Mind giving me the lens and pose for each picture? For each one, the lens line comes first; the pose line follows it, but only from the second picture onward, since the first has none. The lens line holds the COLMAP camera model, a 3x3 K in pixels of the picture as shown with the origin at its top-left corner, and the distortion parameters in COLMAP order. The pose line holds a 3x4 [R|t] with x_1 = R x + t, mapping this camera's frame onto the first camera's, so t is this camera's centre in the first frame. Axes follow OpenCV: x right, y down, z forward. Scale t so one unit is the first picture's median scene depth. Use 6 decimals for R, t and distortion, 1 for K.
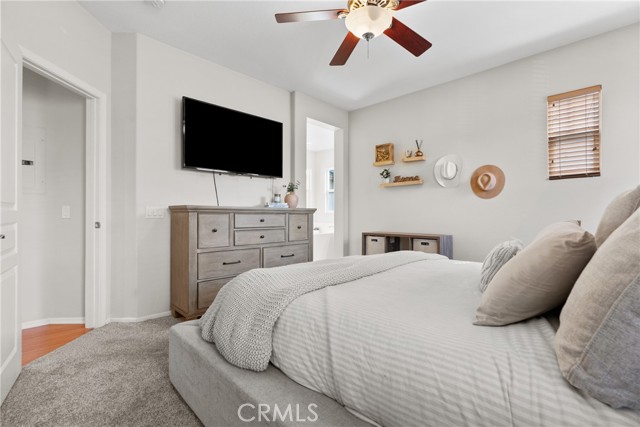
lens RADIAL K [[288.6, 0, 323.2], [0, 288.6, 214.2], [0, 0, 1]] dist [-0.006838, 0.001032]
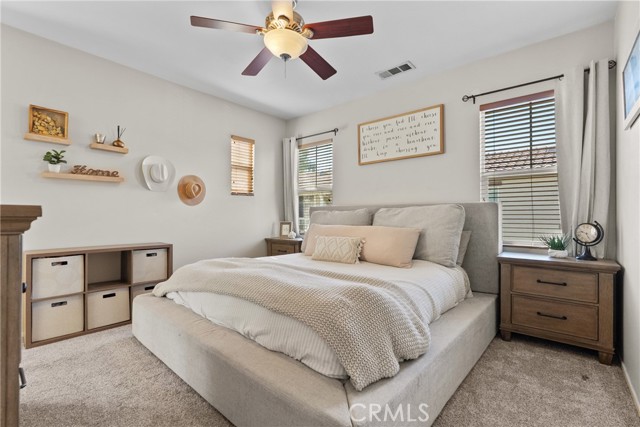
lens RADIAL K [[288.6, 0, 323.2], [0, 288.6, 214.2], [0, 0, 1]] dist [-0.006838, 0.001032]
pose [[-0.063162, 0.012044, 0.997931, -0.507269], [0.004621, 0.999920, -0.011775, -0.005983], [-0.997993, 0.003868, -0.063212, 0.518760]]
